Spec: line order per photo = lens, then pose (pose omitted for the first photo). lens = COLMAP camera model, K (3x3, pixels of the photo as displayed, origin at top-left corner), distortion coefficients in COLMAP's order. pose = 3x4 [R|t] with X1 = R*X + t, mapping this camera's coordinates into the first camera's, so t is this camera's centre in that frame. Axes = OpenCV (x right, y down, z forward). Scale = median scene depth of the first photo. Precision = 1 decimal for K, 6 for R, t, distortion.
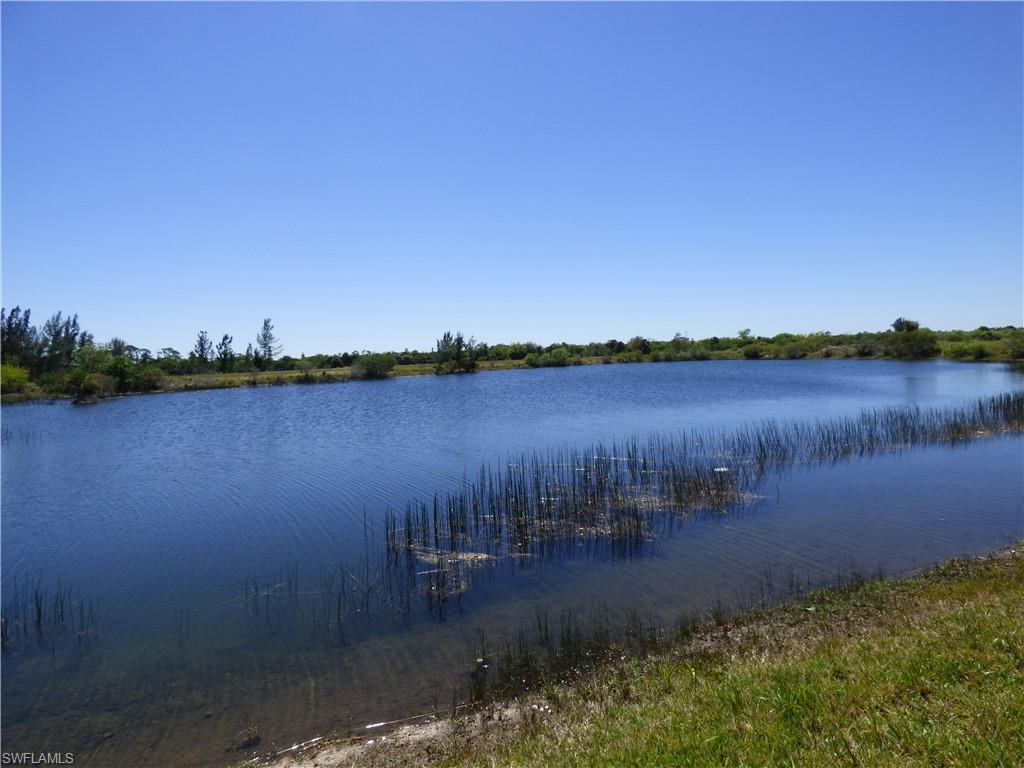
lens RADIAL K [[629.3, 0, 516.5], [0, 629.3, 384.6], [0, 0, 1]] dist [-0.006069, -0.002410]
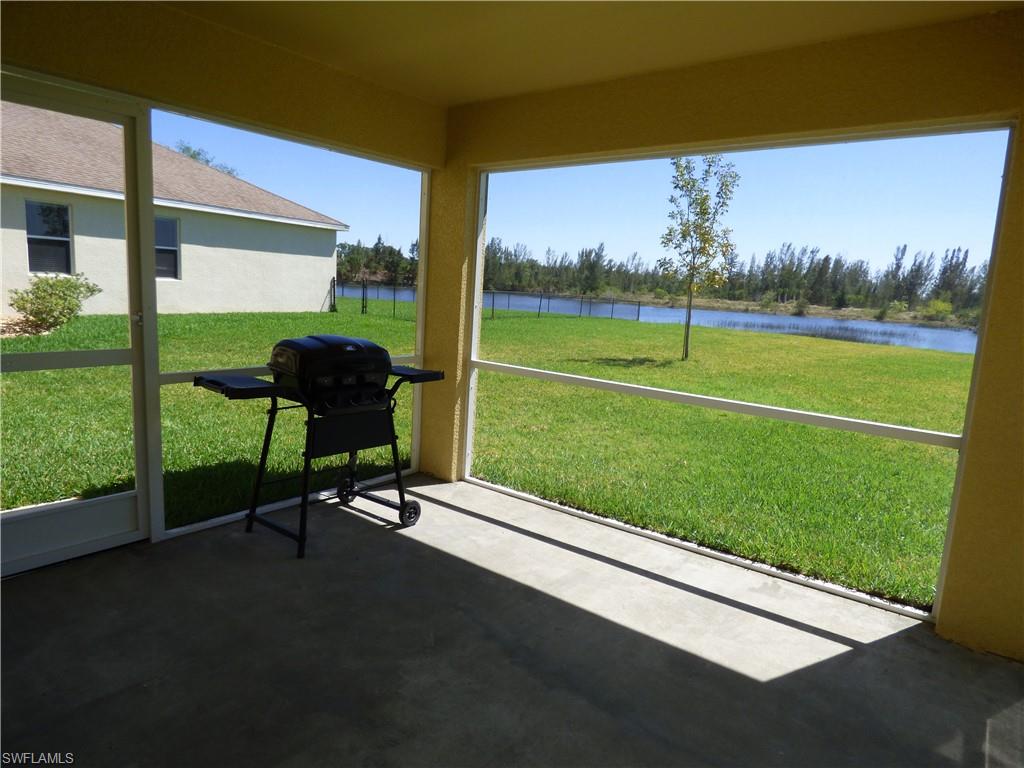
lens RADIAL K [[629.3, 0, 516.5], [0, 629.3, 384.6], [0, 0, 1]] dist [-0.006069, -0.002410]
pose [[0.285607, 0.208043, -0.935493, 0.141169], [-0.109770, 0.976830, 0.183723, -0.000919], [0.952039, 0.050217, 0.301826, -0.164669]]
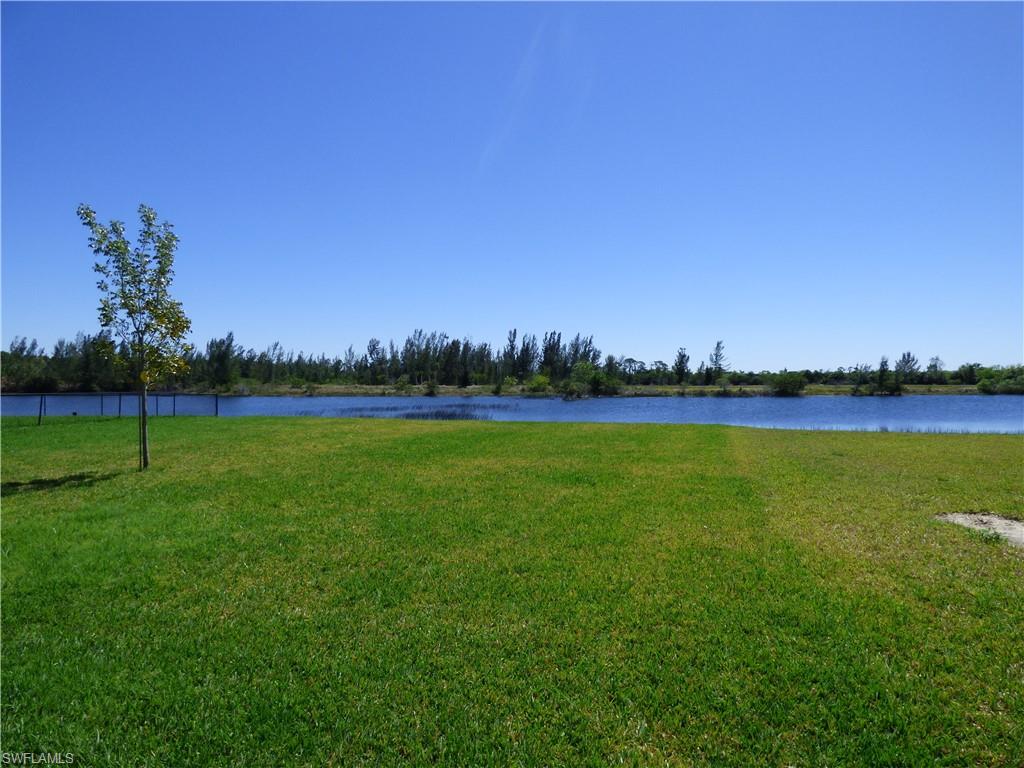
lens RADIAL K [[629.3, 0, 516.5], [0, 629.3, 384.6], [0, 0, 1]] dist [-0.006069, -0.002410]
pose [[0.735496, 0.044891, -0.676040, 0.139484], [-0.059069, 0.998252, 0.002023, -0.002624], [0.674949, 0.038446, 0.736862, -0.135207]]
